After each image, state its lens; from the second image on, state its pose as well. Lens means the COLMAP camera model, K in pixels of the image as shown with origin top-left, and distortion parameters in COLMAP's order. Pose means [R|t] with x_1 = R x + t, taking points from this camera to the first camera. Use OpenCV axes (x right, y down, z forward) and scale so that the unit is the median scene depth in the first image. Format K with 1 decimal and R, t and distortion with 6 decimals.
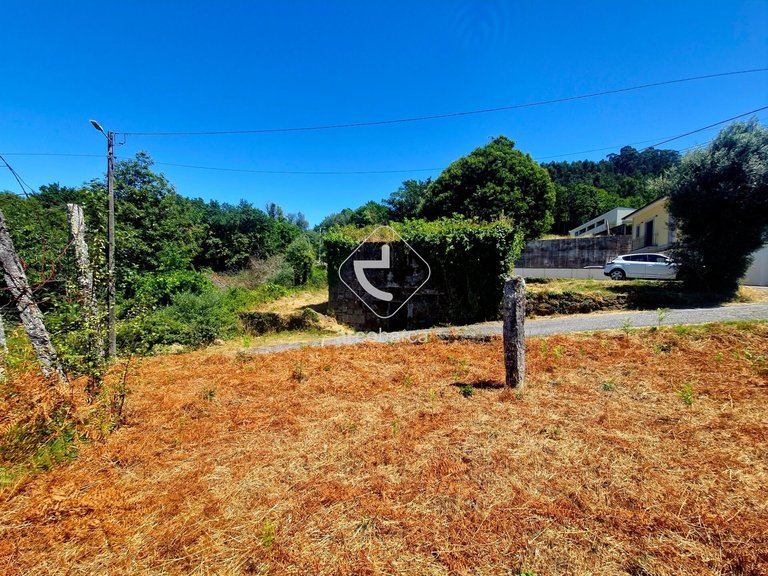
lens RADIAL K [[317.9, 0, 382.2], [0, 317.9, 288.1], [0, 0, 1]] dist [0.007432, -0.006076]
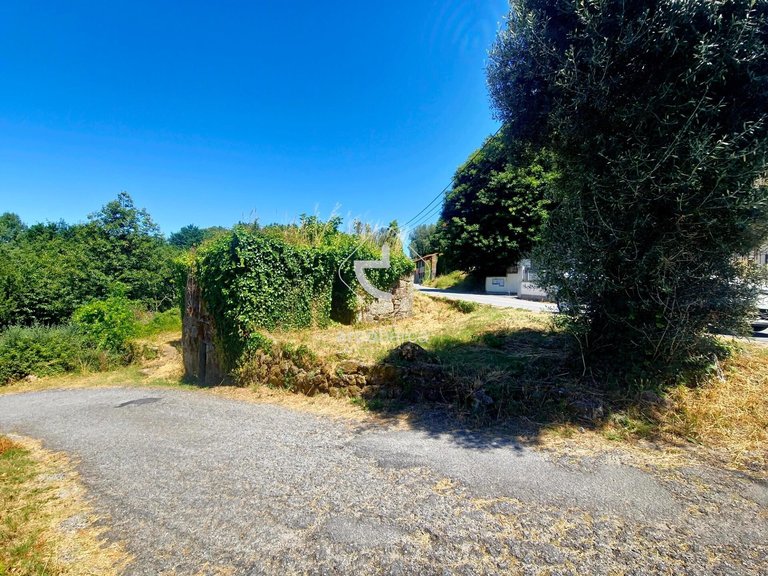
lens RADIAL K [[317.9, 0, 384.6], [0, 317.9, 290.6], [0, 0, 1]] dist [0.007432, -0.006076]
pose [[0.915778, -0.018335, -0.401265, 0.855011], [0.006432, 0.999499, -0.030990, -0.058497], [0.401633, 0.025799, 0.915437, 0.545346]]
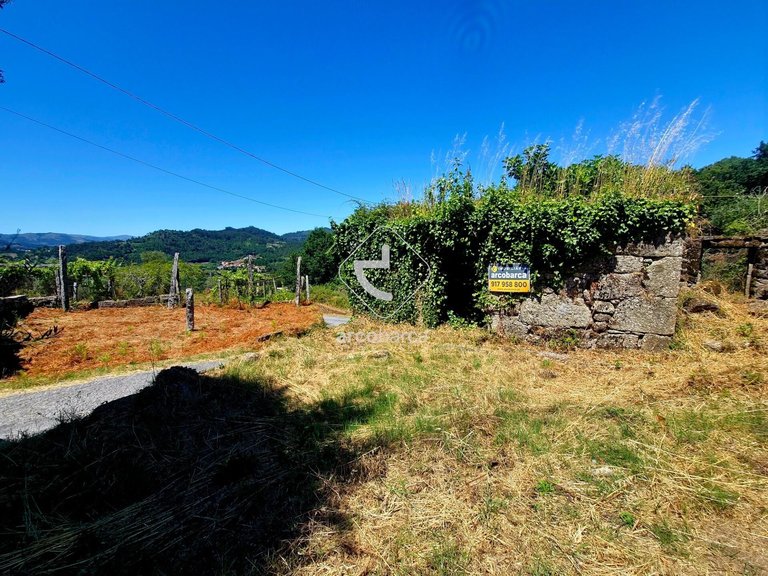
lens RADIAL K [[317.9, 0, 382.7], [0, 317.9, 289.1], [0, 0, 1]] dist [0.007432, -0.006076]
pose [[-0.237768, 0.093346, -0.966826, 0.960981], [-0.003684, 0.995278, 0.096999, -0.109576], [0.971315, 0.026625, -0.236302, 1.182781]]
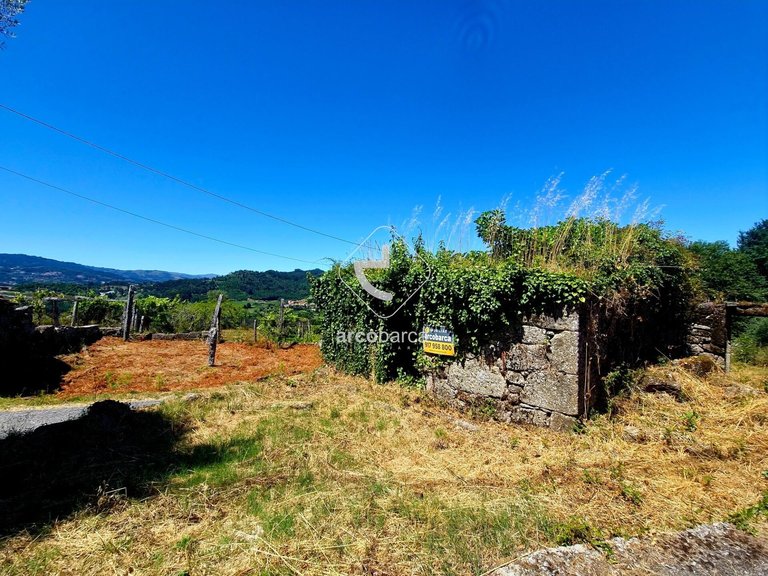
lens RADIAL K [[317.9, 0, 384.8], [0, 317.9, 290.2], [0, 0, 1]] dist [0.007432, -0.006076]
pose [[-0.403474, -0.046441, -0.913812, 0.932262], [-0.043309, 0.998561, -0.031625, -0.134597], [0.913966, 0.026817, -0.404905, 1.354532]]
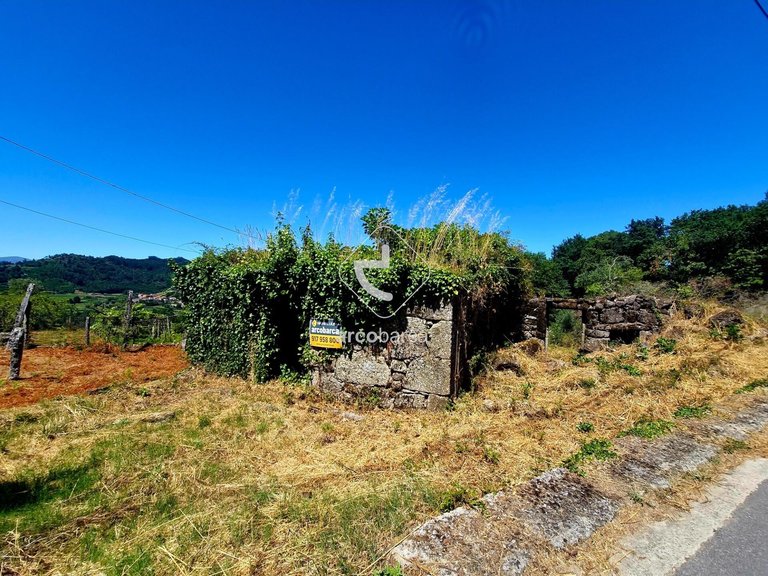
lens RADIAL K [[317.9, 0, 383.4], [0, 317.9, 289.9], [0, 0, 1]] dist [0.007432, -0.006076]
pose [[-0.053256, -0.039432, -0.997802, 0.925914], [-0.052193, 0.997964, -0.036653, -0.129748], [0.997216, 0.050127, -0.055205, 1.344473]]
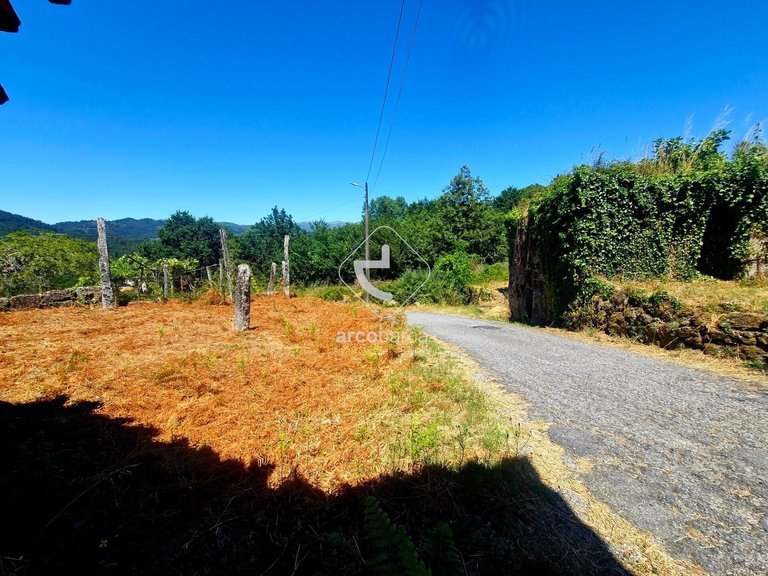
lens RADIAL K [[317.9, 0, 389.3], [0, 317.9, 295.6], [0, 0, 1]] dist [0.007432, -0.006076]
pose [[0.263577, 0.110258, -0.958316, 0.846008], [-0.012260, 0.993749, 0.110963, -0.027711], [0.964561, -0.017499, 0.263281, 0.497411]]
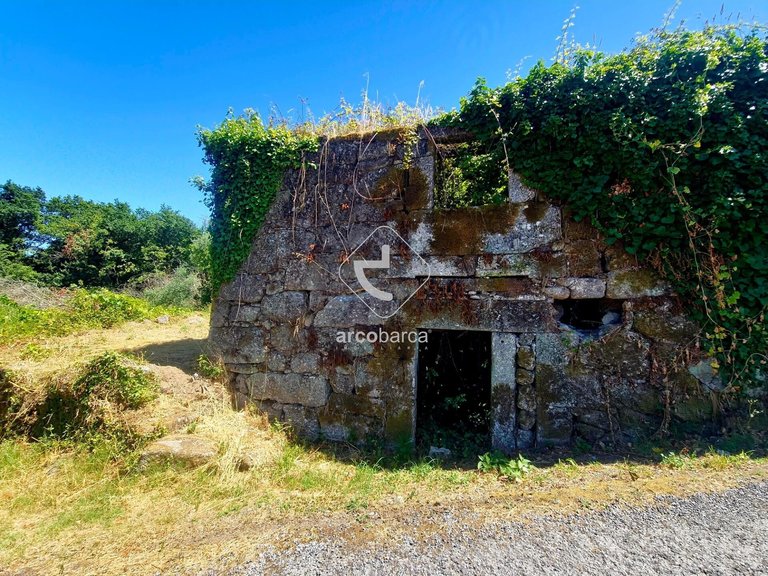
lens RADIAL K [[312.9, 0, 381.2], [0, 312.9, 289.3], [0, 0, 1]] dist [-0.001340, -0.002965]
pose [[0.990036, 0.022396, 0.139026, -0.056172], [-0.006813, 0.993734, -0.111565, 0.045514], [-0.140653, 0.109506, 0.983984, 0.843539]]
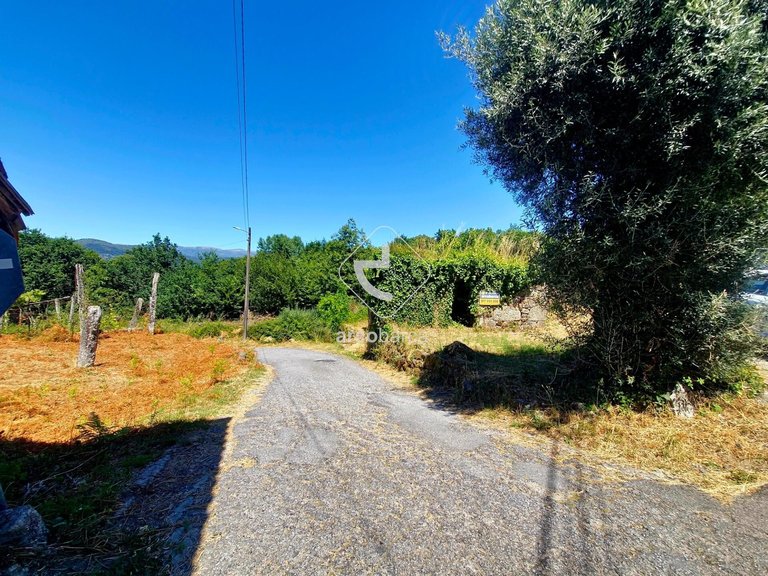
lens RADIAL K [[317.9, 0, 388.9], [0, 317.9, 290.5], [0, 0, 1]] dist [0.007432, -0.006076]
pose [[0.524538, 0.009446, -0.851334, 1.088734], [-0.055686, 0.998178, -0.023235, -0.068293], [0.849564, 0.059595, 0.524109, 0.565044]]
